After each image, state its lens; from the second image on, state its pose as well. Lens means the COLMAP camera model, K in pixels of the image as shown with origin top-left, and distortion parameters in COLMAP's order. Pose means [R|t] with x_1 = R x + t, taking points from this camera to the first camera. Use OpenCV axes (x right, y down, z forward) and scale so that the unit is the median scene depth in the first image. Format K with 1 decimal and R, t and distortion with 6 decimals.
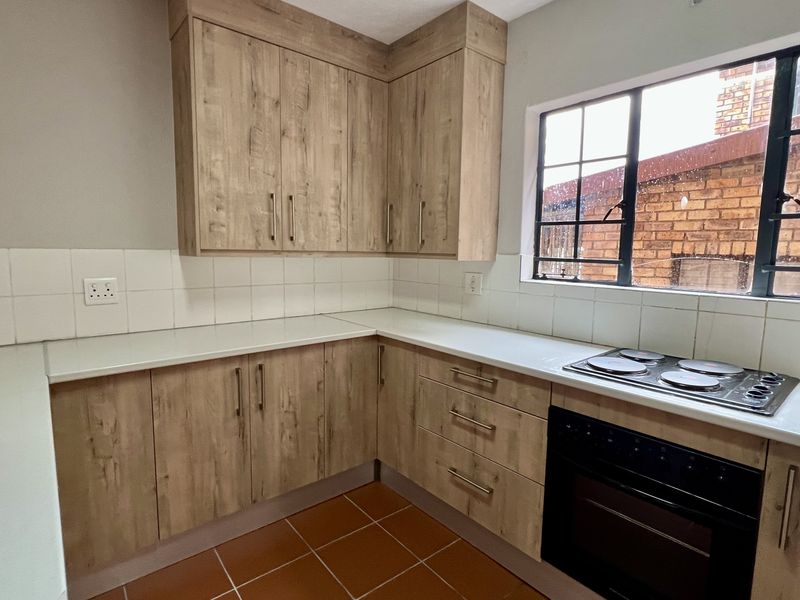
lens RADIAL K [[425.8, 0, 394.5], [0, 425.8, 296.9], [0, 0, 1]] dist [-0.005490, -0.000463]
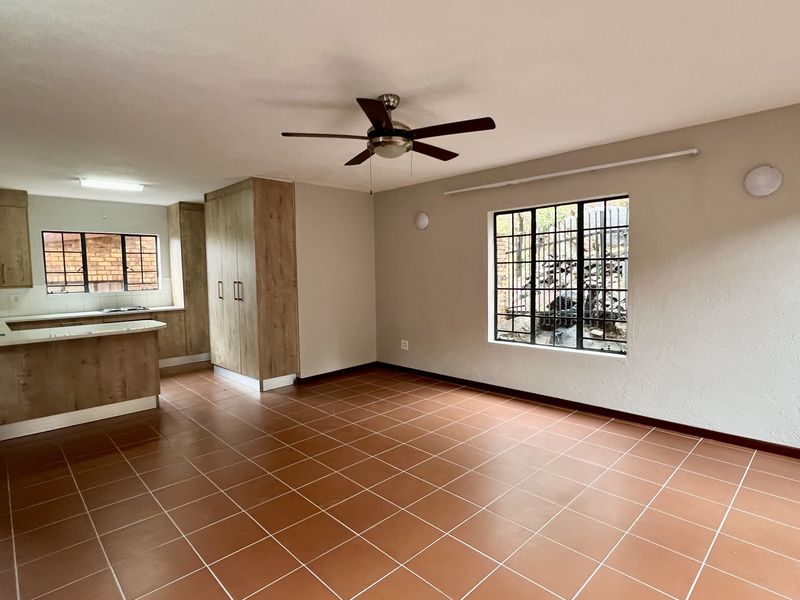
lens RADIAL K [[425.8, 0, 399.3], [0, 425.8, 297.2], [0, 0, 1]] dist [-0.005490, -0.000463]
pose [[-0.092923, -0.077170, 0.992678, -2.801894], [0.127614, 0.987846, 0.088740, 0.024938], [-0.987461, 0.134926, -0.081945, -1.026786]]
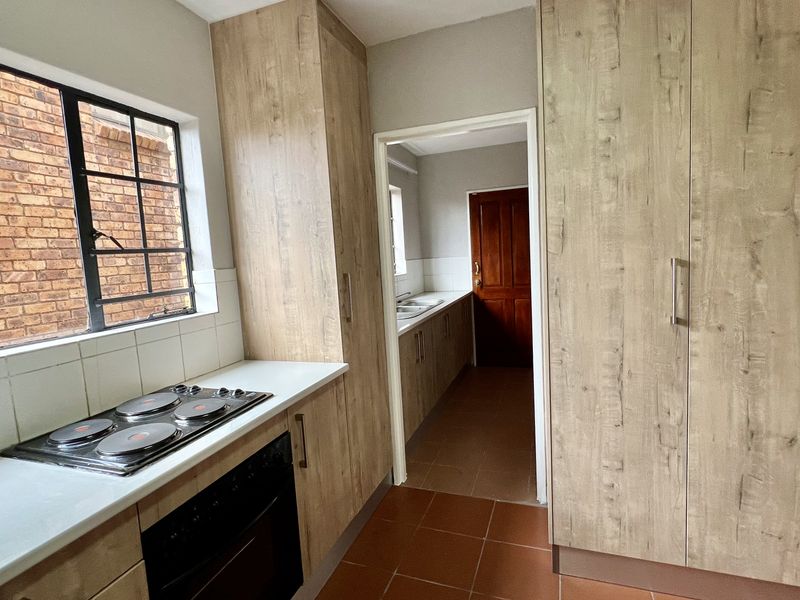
lens RADIAL K [[425.8, 0, 399.2], [0, 425.8, 296.2], [0, 0, 1]] dist [-0.005490, -0.000463]
pose [[-0.508969, -0.072278, 0.857745, -0.280455], [0.147449, 0.974420, 0.169603, -0.117302], [-0.848062, 0.212796, -0.485292, 0.698662]]
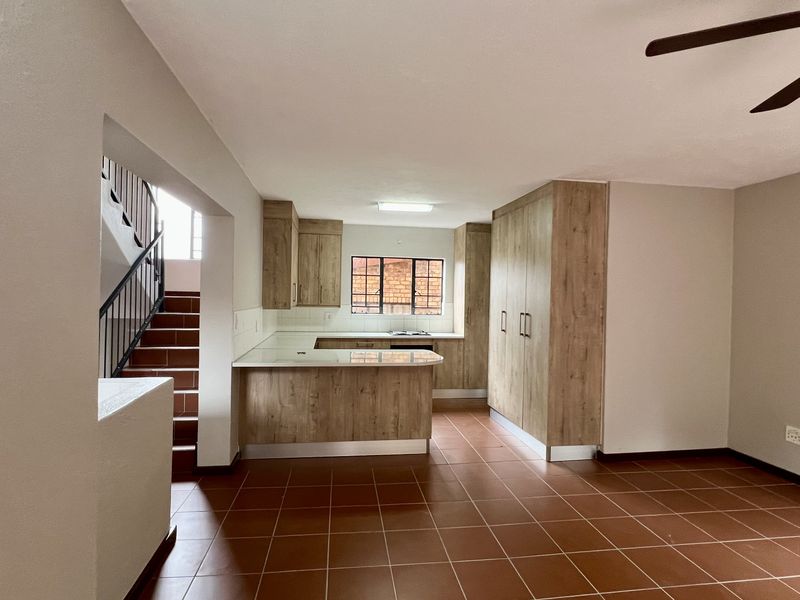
lens RADIAL K [[425.8, 0, 393.4], [0, 425.8, 298.9], [0, 0, 1]] dist [-0.005490, -0.000463]
pose [[0.521982, -0.011679, 0.852877, -2.237812], [0.083692, 0.995783, -0.037586, -0.010124], [-0.848841, 0.090998, 0.520758, -0.820350]]
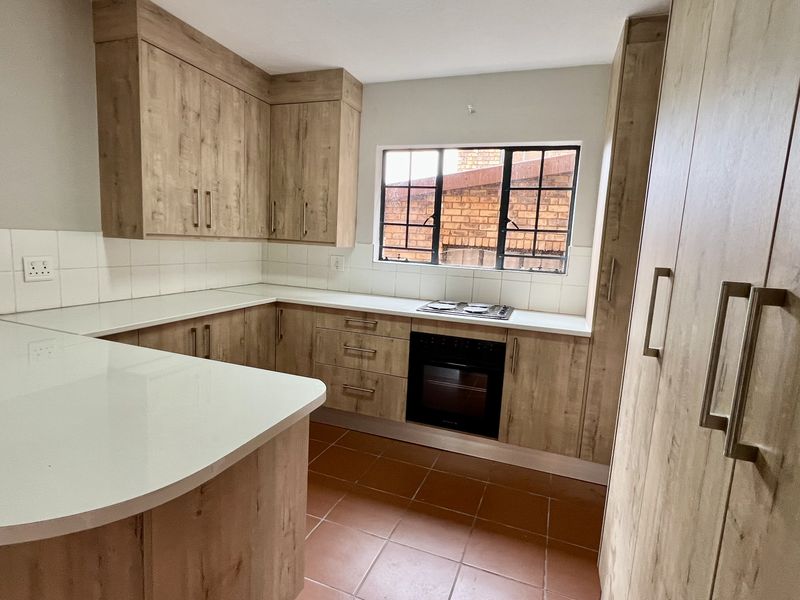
lens RADIAL K [[425.8, 0, 396.5], [0, 425.8, 298.3], [0, 0, 1]] dist [-0.005490, -0.000463]
pose [[0.866118, -0.038241, 0.498374, -0.436291], [0.016961, 0.998743, 0.047159, 0.025469], [-0.499551, -0.032393, 0.865678, -0.388332]]
